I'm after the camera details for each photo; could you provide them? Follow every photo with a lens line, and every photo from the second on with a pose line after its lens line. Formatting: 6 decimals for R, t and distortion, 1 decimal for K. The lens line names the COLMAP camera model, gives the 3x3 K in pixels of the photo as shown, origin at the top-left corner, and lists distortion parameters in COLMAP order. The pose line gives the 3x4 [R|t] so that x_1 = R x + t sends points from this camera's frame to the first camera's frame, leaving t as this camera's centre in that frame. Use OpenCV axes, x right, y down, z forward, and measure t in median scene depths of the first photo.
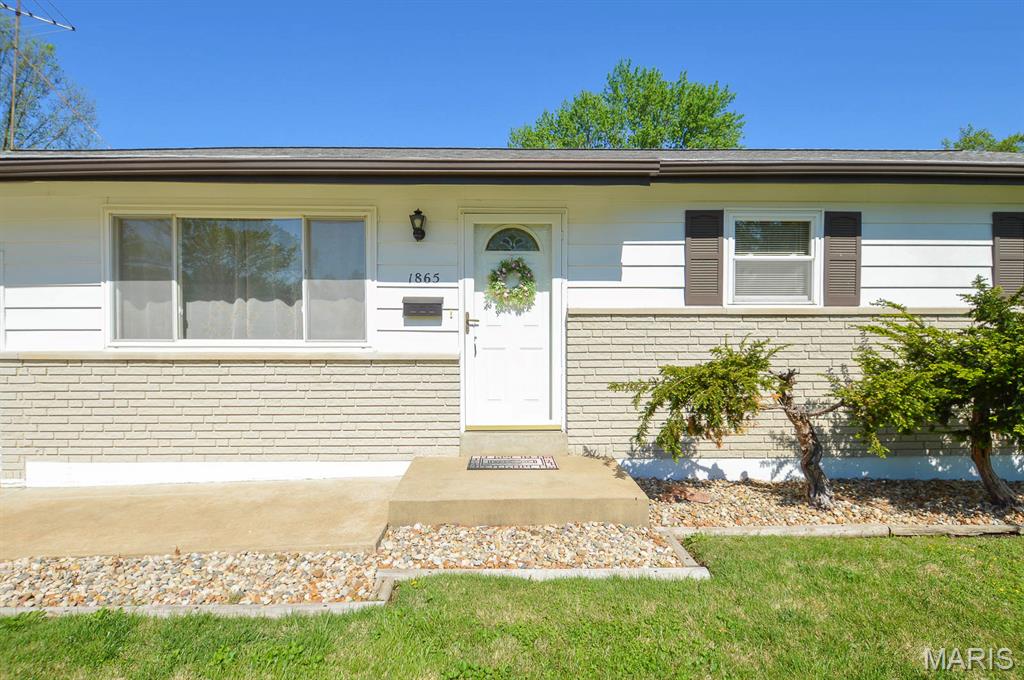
lens RADIAL K [[449.8, 0, 507.0], [0, 449.8, 336.8], [0, 0, 1]] dist [-0.000600, -0.000111]
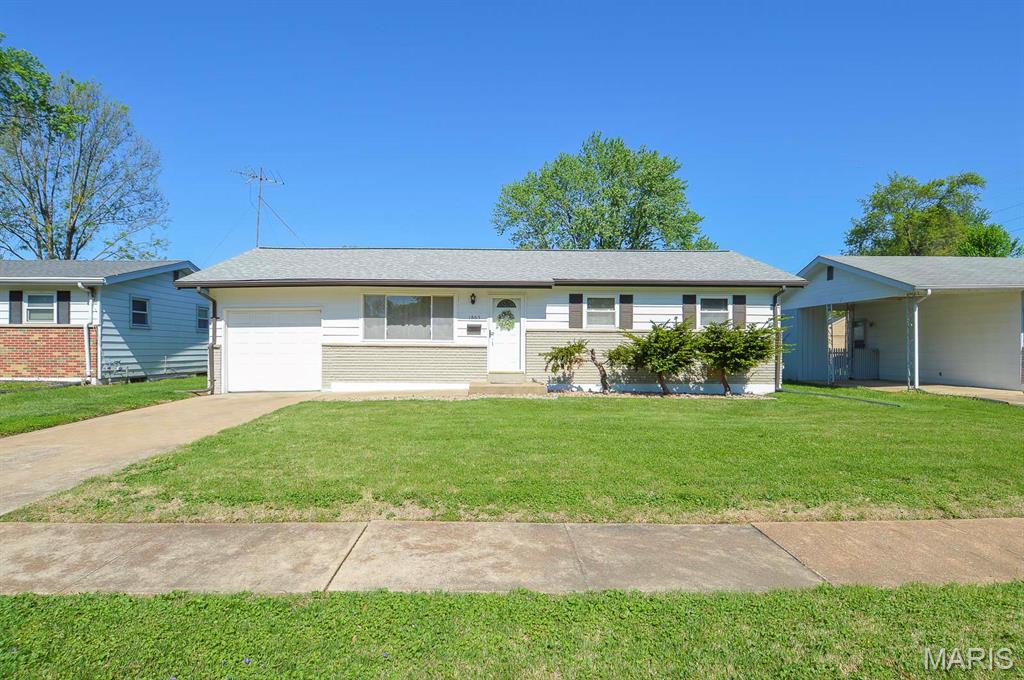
lens RADIAL K [[541.6, 0, 513.3], [0, 541.6, 344.9], [0, 0, 1]] dist [-0.002452, -0.000636]
pose [[0.999667, 0.006649, 0.024926, -0.027648], [-0.006035, 0.999679, -0.024617, 0.117717], [-0.025082, 0.024458, 0.999386, -2.314361]]
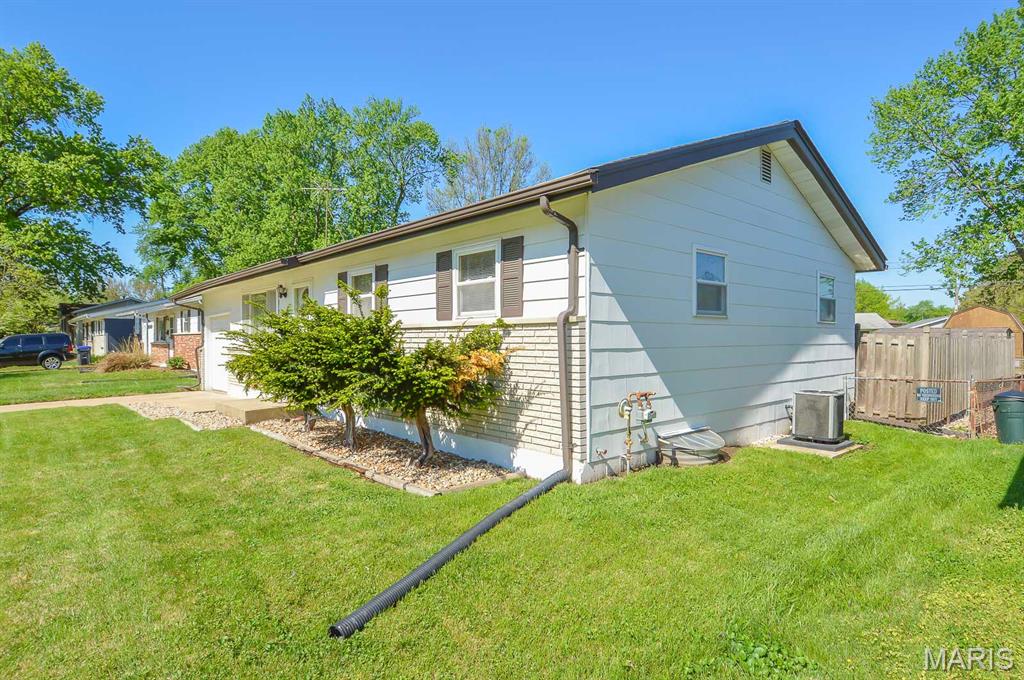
lens RADIAL K [[541.6, 0, 509.4], [0, 541.6, 340.5], [0, 0, 1]] dist [-0.002452, -0.000636]
pose [[0.672497, 0.000536, -0.740099, 1.805700], [-0.003575, 0.999990, -0.002525, -0.004361], [0.740091, 0.004343, 0.672493, 0.032849]]
